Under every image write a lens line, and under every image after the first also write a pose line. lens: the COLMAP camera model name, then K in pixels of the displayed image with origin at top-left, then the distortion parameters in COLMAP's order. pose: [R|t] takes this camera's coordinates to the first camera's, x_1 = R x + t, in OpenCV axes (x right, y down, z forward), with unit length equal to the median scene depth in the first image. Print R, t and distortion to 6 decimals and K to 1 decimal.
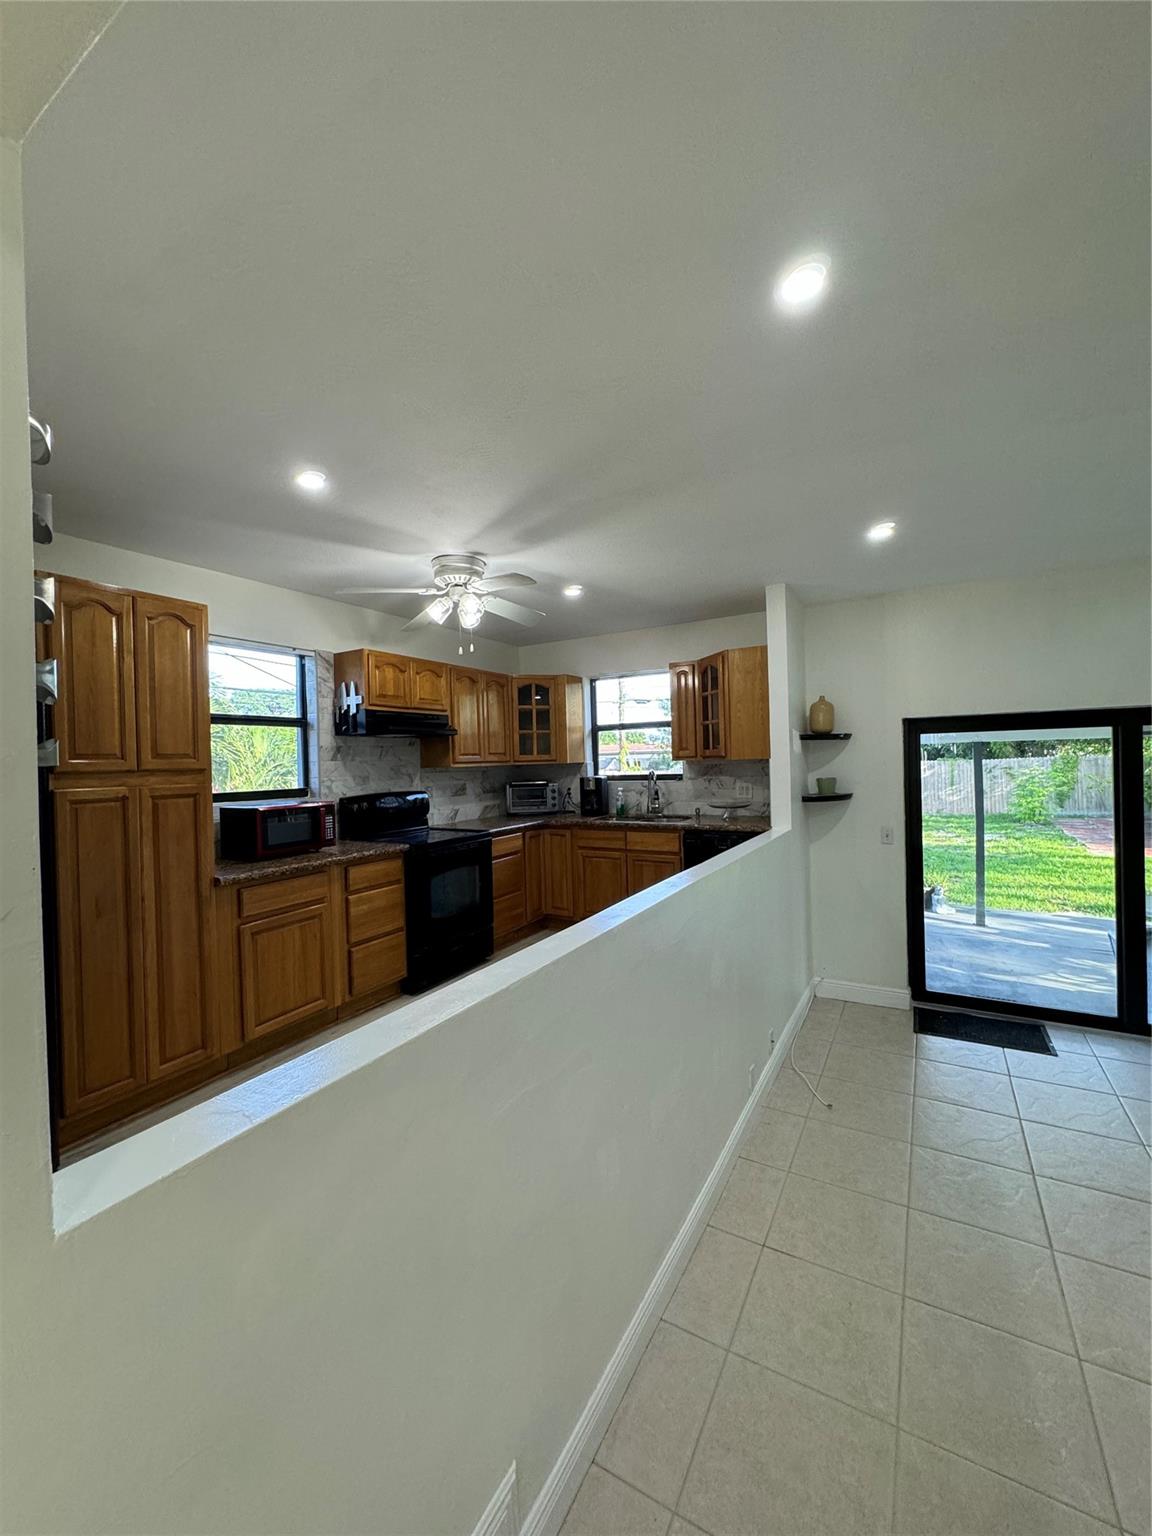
lens RADIAL K [[612.6, 0, 579.4], [0, 612.6, 770.0], [0, 0, 1]] dist [-0.001379, 0.000056]
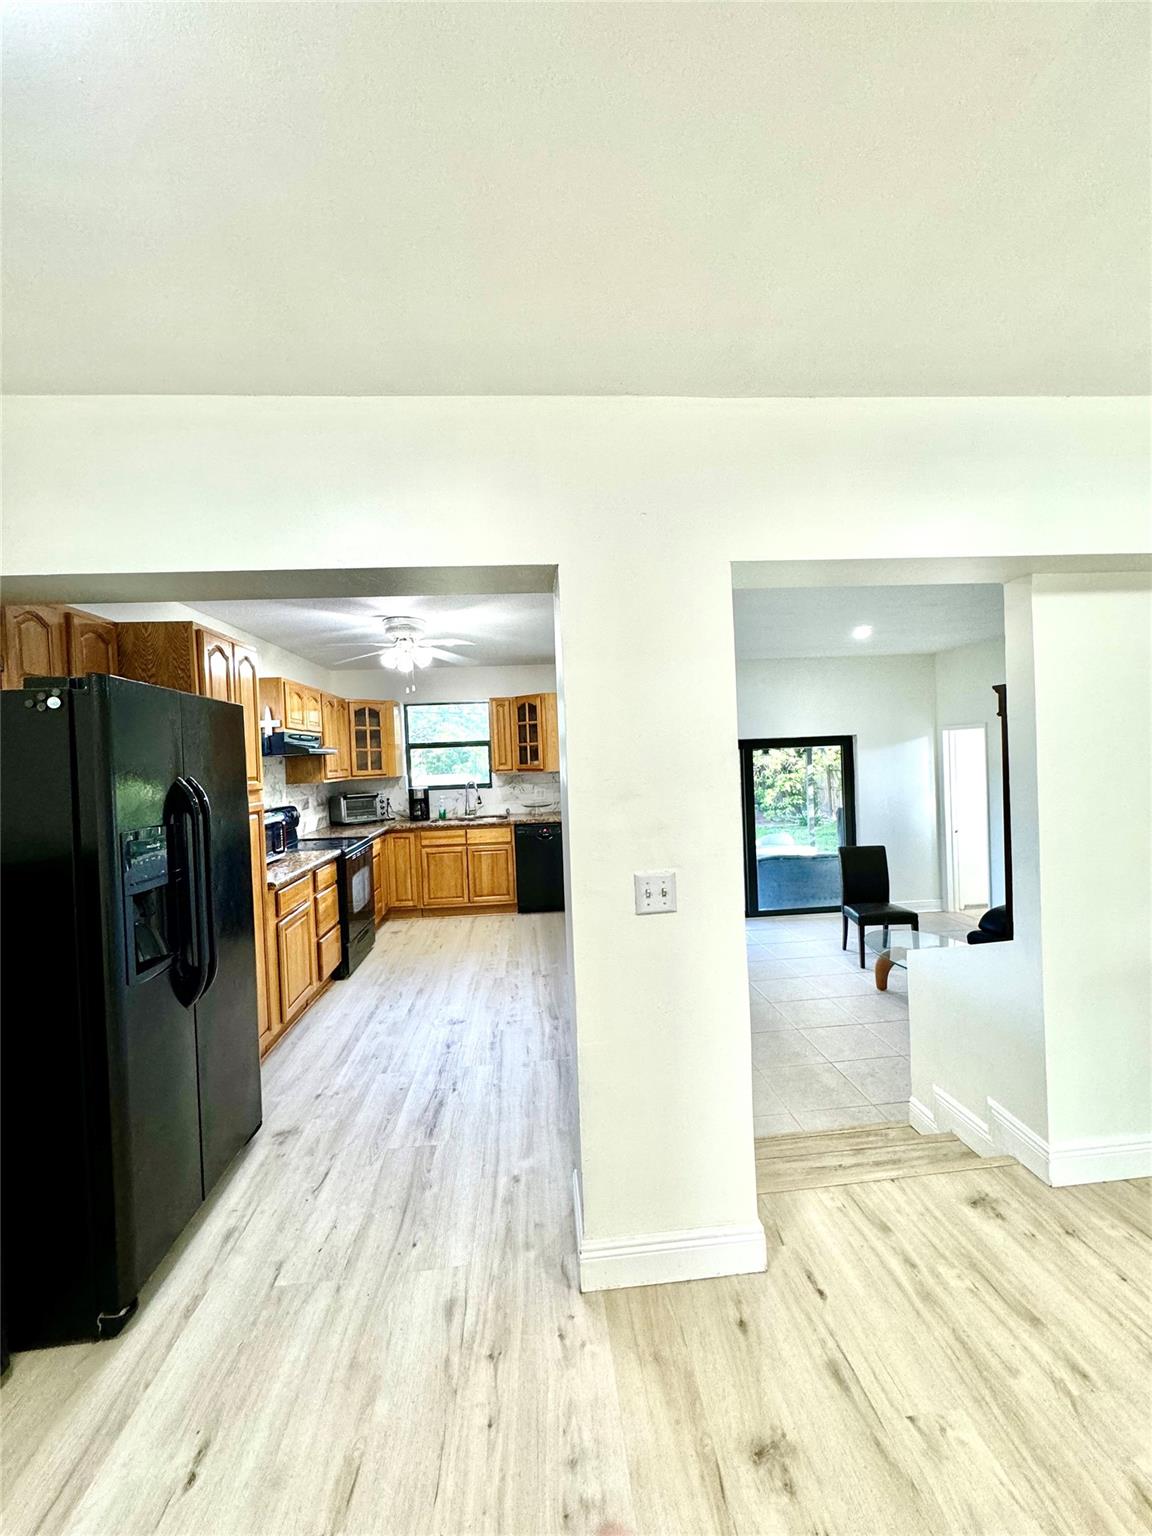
lens RADIAL K [[612.6, 0, 573.7], [0, 612.6, 772.5], [0, 0, 1]] dist [-0.001379, 0.000056]
pose [[0.823327, -0.019255, 0.567241, -0.467196], [0.025487, 0.999670, -0.003060, -0.008243], [-0.566995, 0.016977, 0.823546, -0.173152]]
